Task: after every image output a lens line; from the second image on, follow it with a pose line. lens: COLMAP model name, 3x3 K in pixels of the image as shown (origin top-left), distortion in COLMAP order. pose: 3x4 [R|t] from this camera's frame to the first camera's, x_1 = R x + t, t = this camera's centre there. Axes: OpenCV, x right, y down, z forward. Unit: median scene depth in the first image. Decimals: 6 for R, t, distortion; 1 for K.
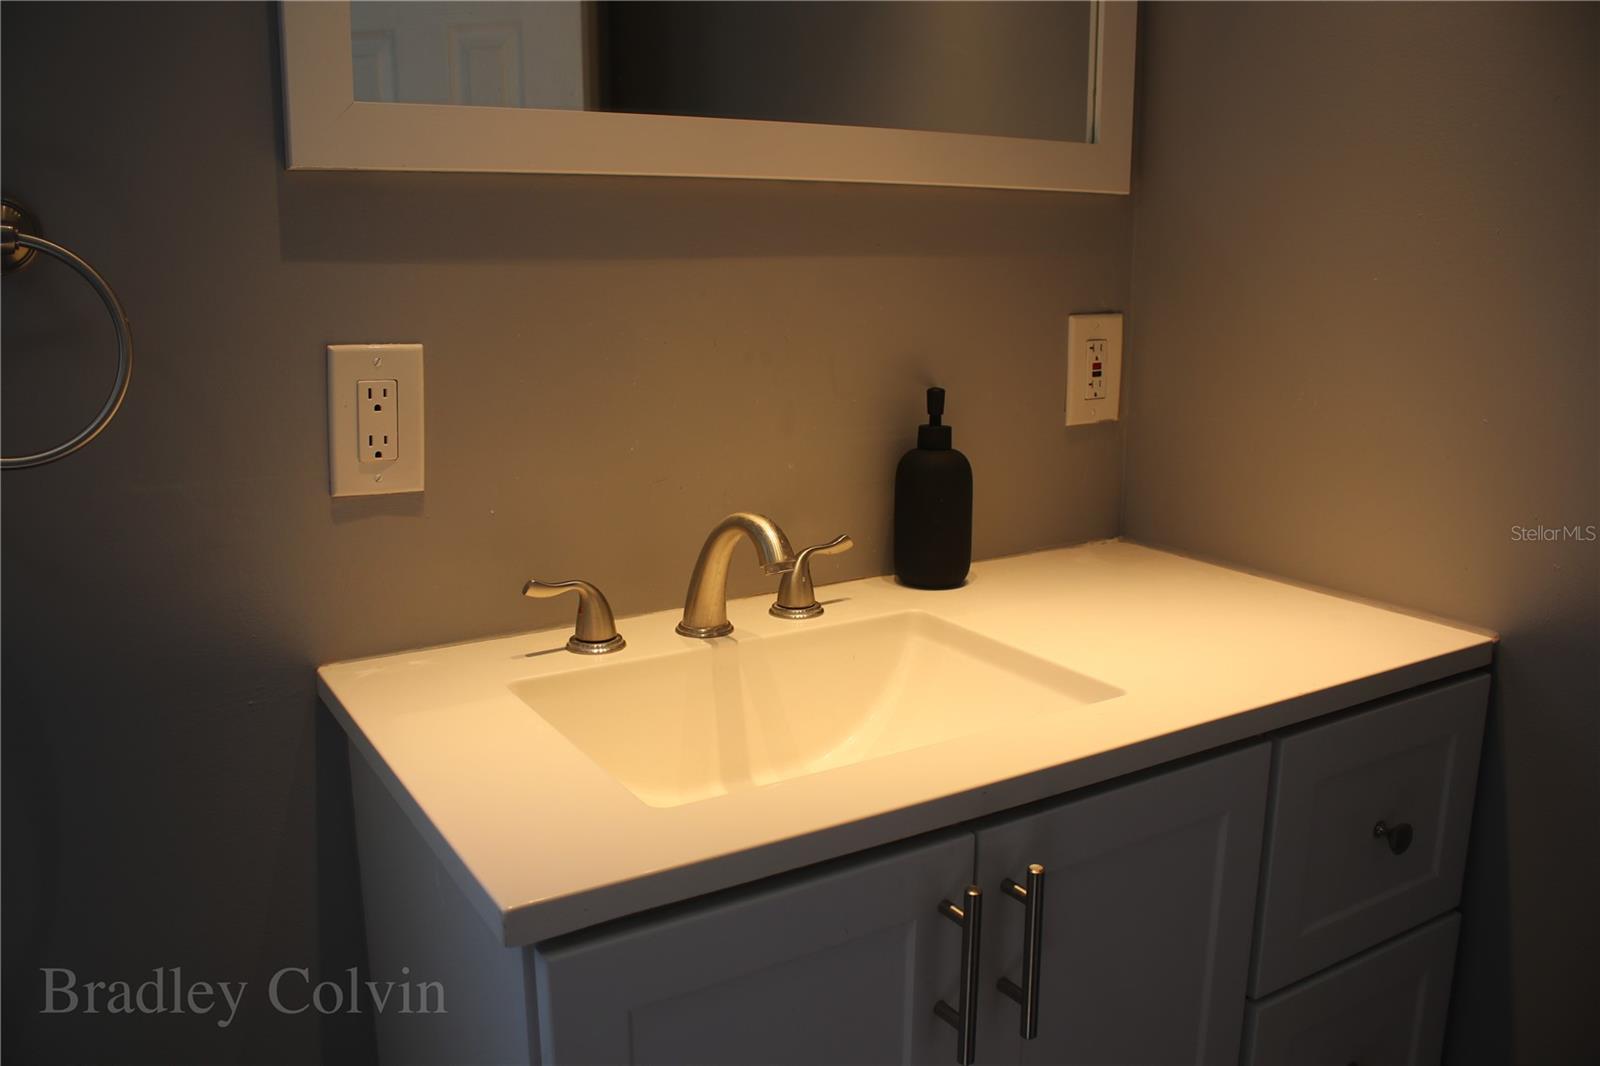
lens RADIAL K [[1298.1, 0, 779.0], [0, 1298.1, 553.7], [0, 0, 1]] dist [-0.163774, 0.134910]
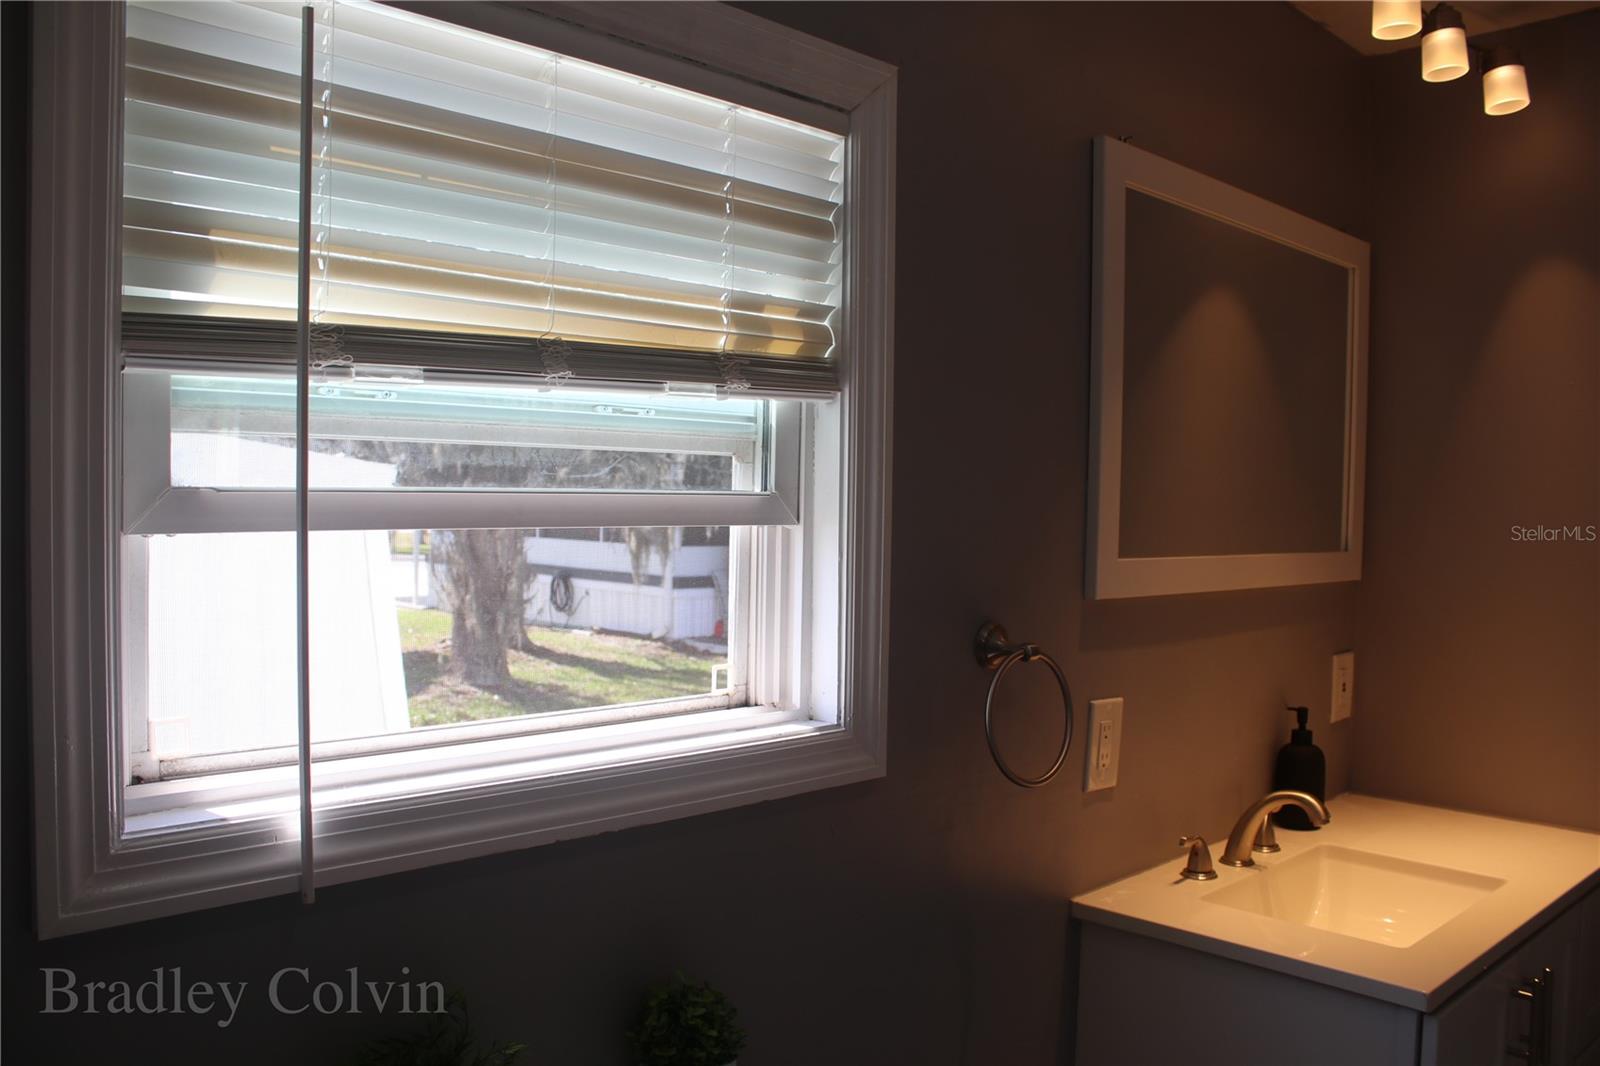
lens RADIAL K [[1298.1, 0, 779.0], [0, 1298.1, 553.7], [0, 0, 1]] dist [-0.163774, 0.134910]
pose [[0.976470, 0.010072, 0.215420, -0.880648], [0.029506, 0.983275, -0.179723, -0.050253], [-0.213627, 0.181851, 0.959841, -0.445212]]
